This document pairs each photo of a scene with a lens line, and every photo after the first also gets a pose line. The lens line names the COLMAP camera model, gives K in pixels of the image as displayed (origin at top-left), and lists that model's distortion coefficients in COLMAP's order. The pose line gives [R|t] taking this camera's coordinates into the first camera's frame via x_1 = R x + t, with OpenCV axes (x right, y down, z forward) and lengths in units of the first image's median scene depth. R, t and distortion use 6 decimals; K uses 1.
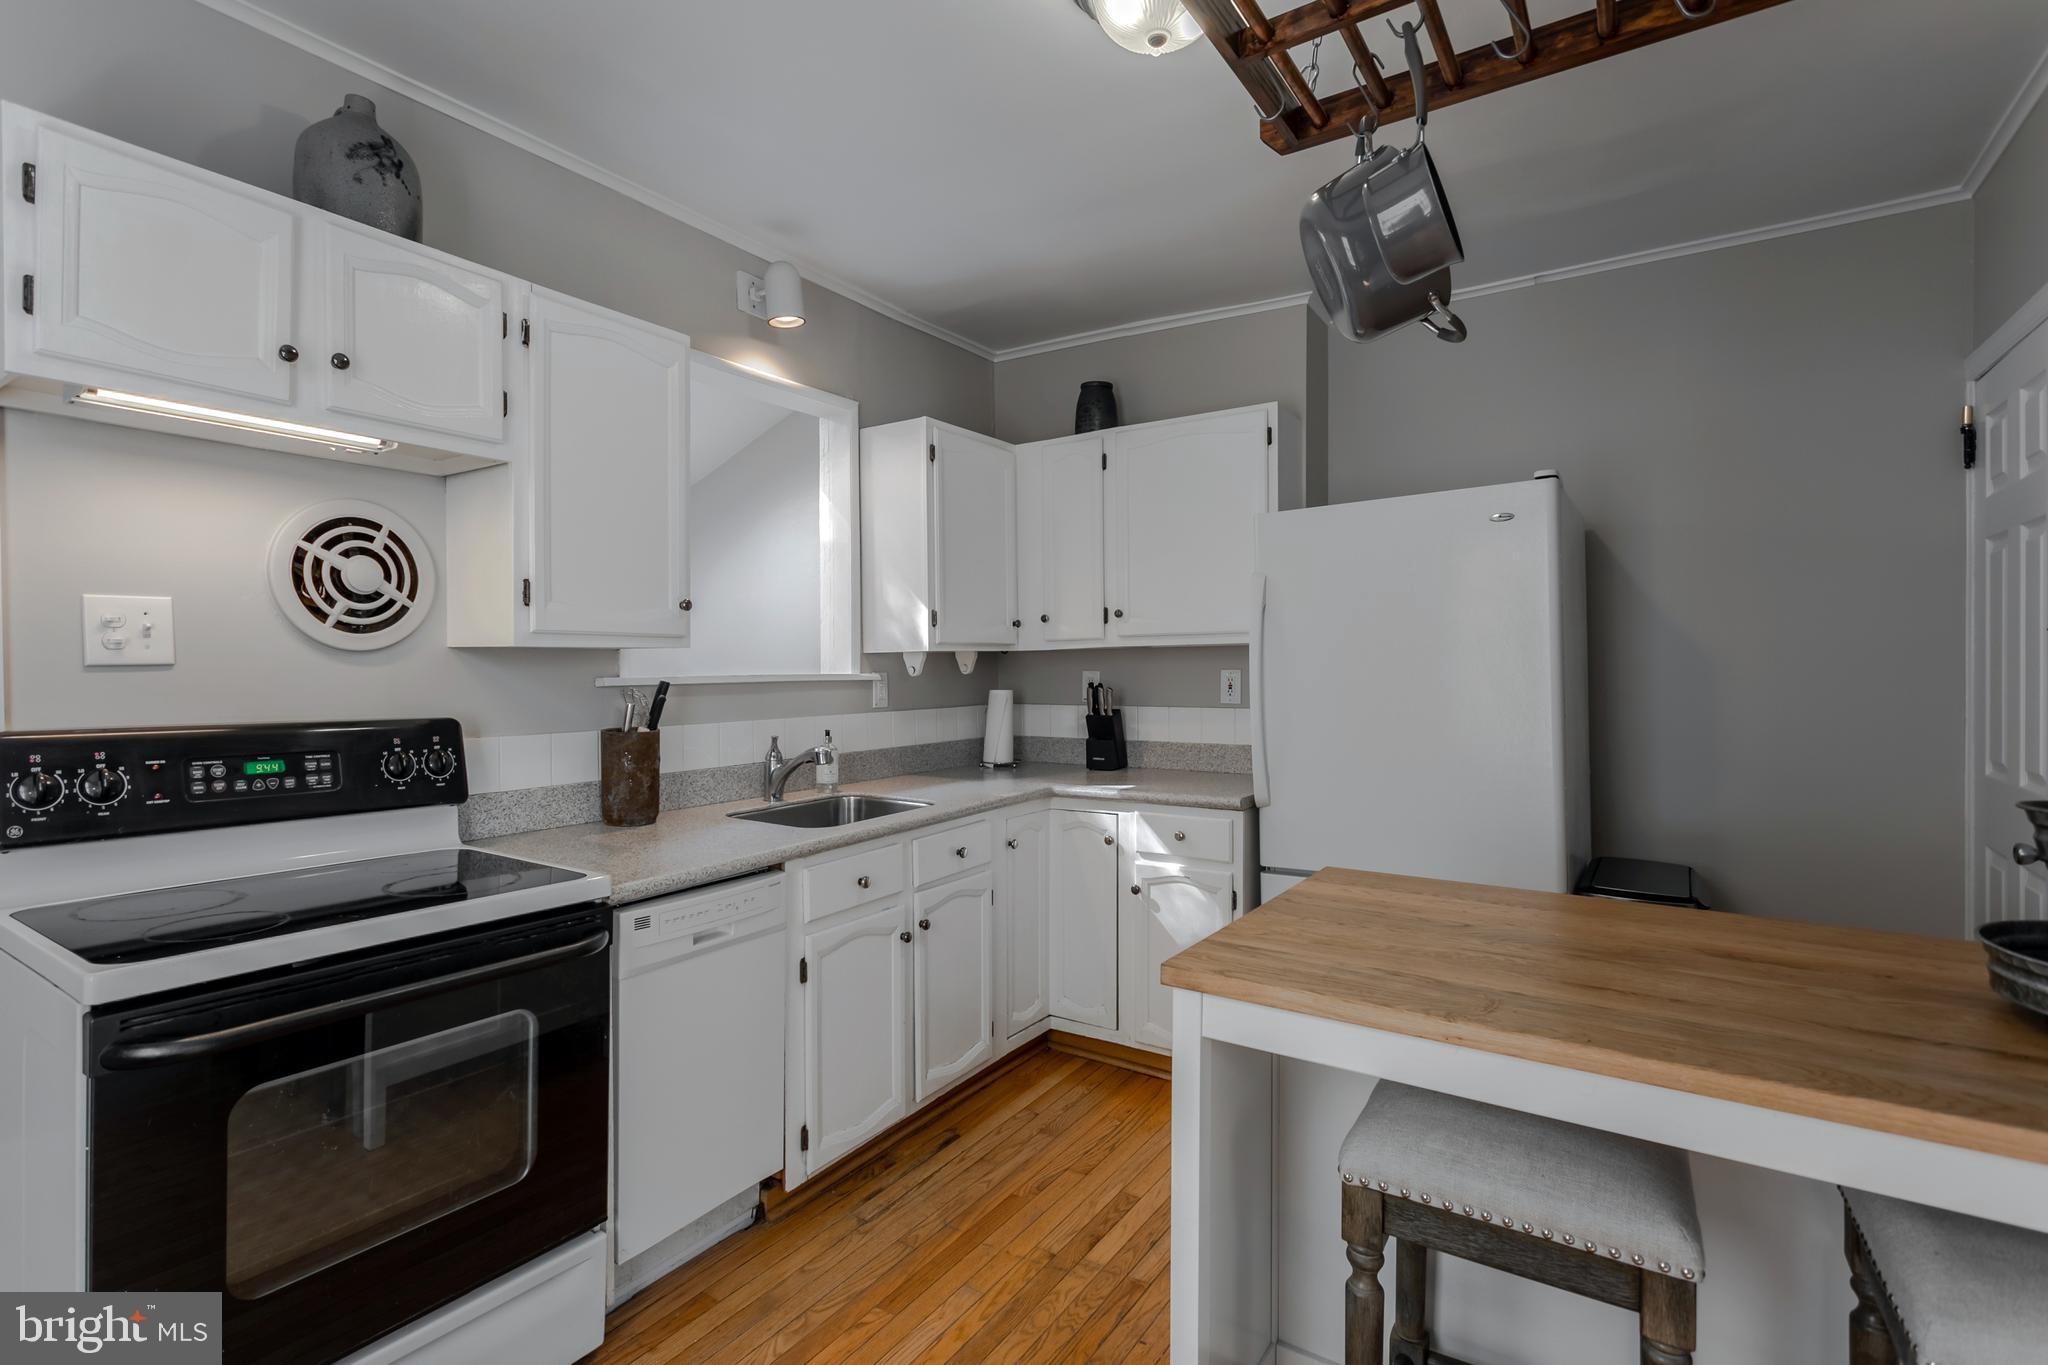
lens RADIAL K [[992.5, 0, 1029.0], [0, 992.5, 657.0], [0, 0, 1]] dist [0.003569, -0.000996]
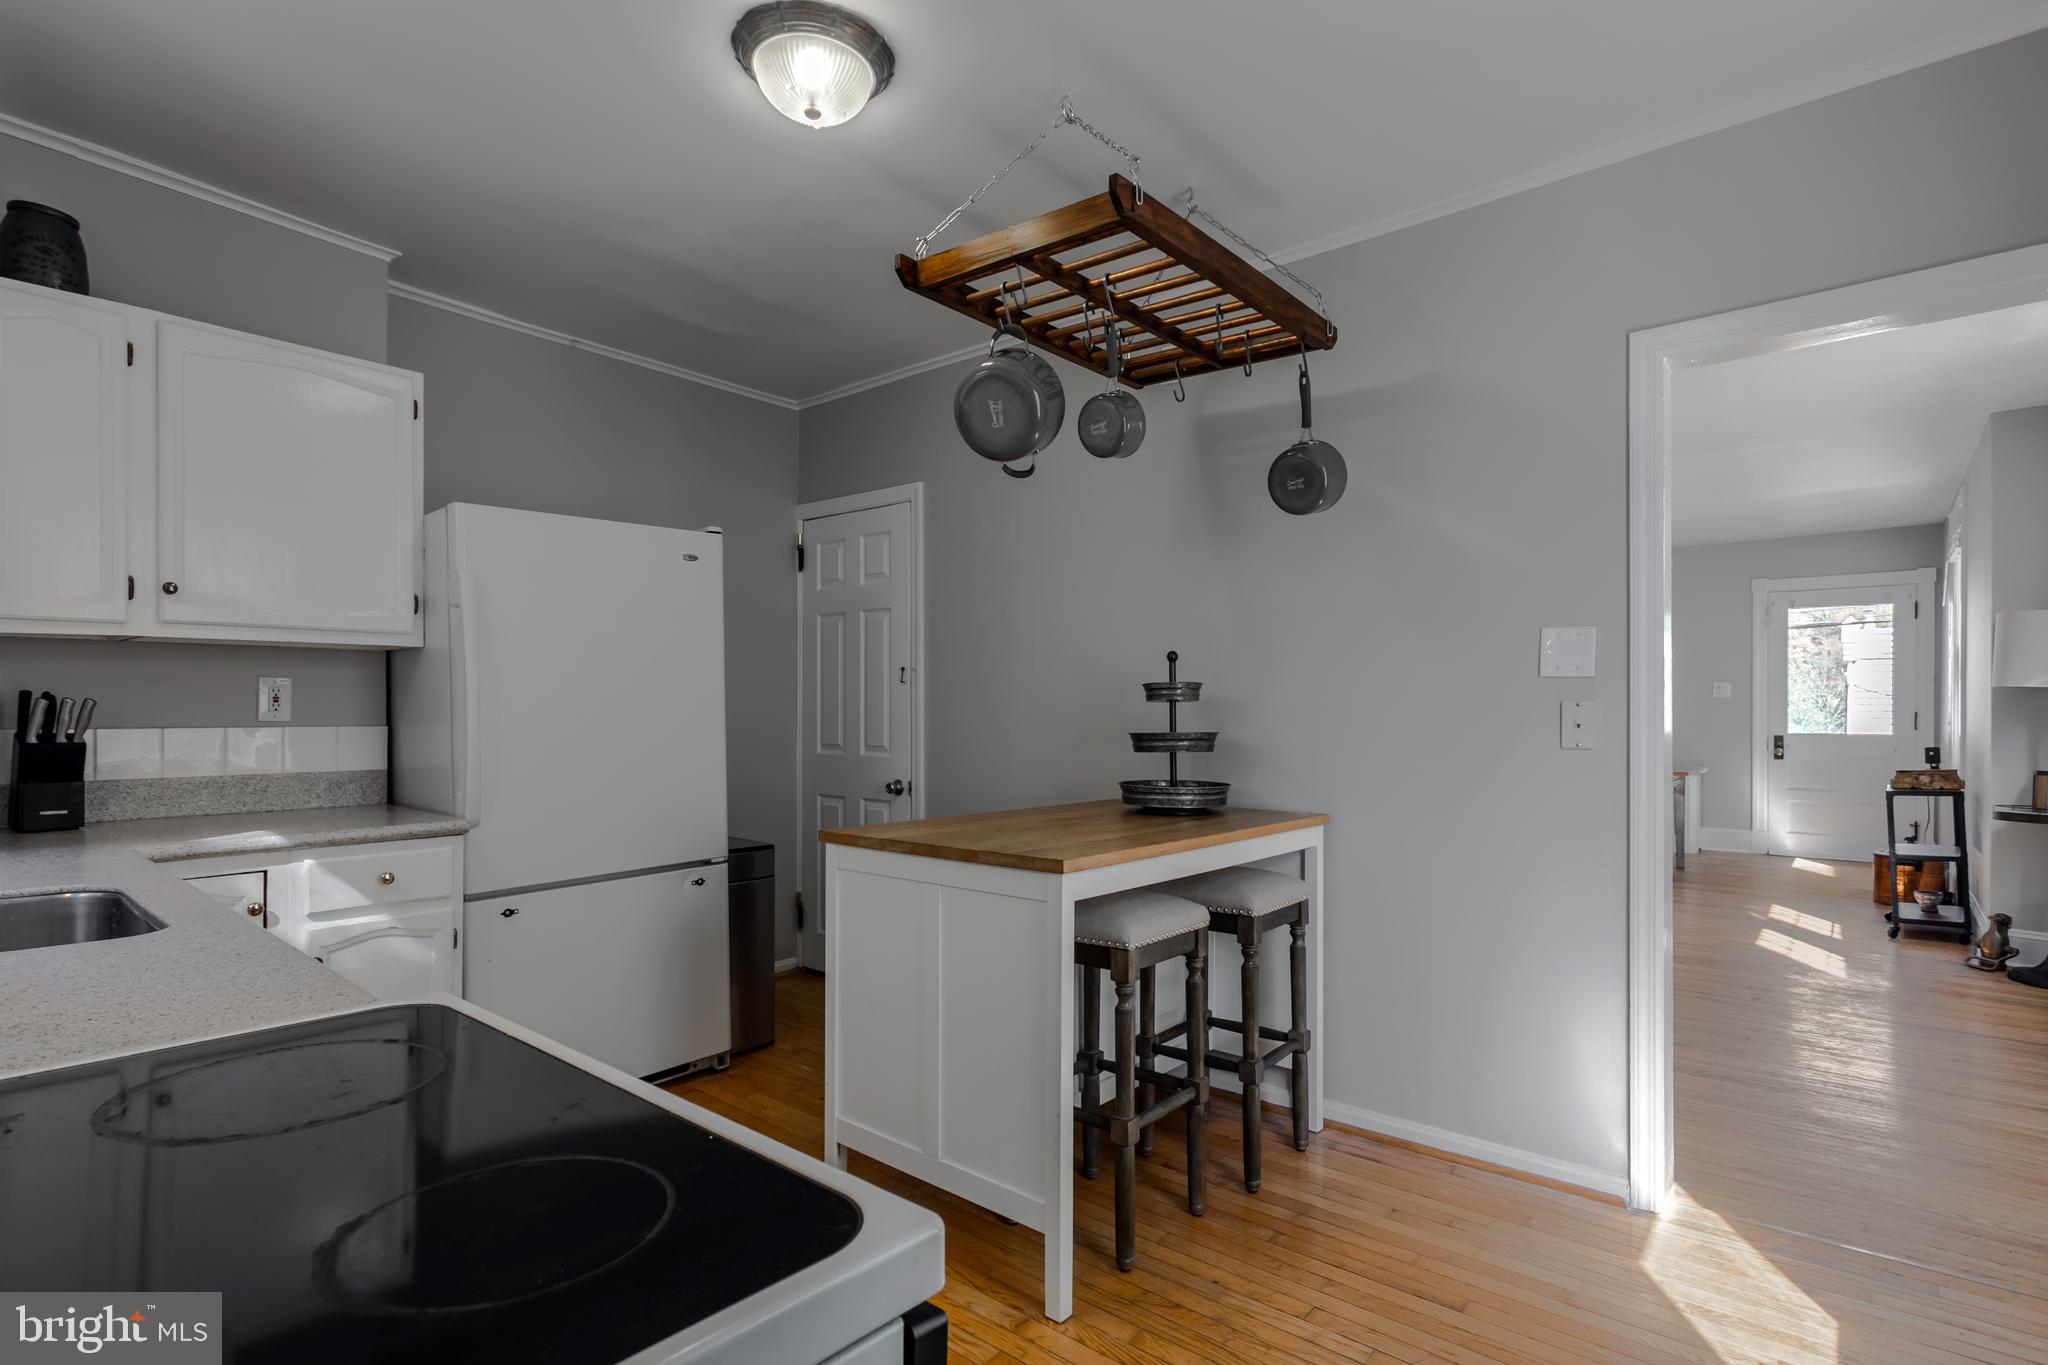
lens RADIAL K [[989.1, 0, 1026.1], [0, 989.1, 696.4], [0, 0, 1]] dist [-0.003752, -0.001012]
pose [[0.096136, 0.014965, 0.995256, -0.595023], [-0.015395, 0.999790, -0.013546, 0.034101], [-0.995249, -0.014019, 0.096346, 0.398594]]
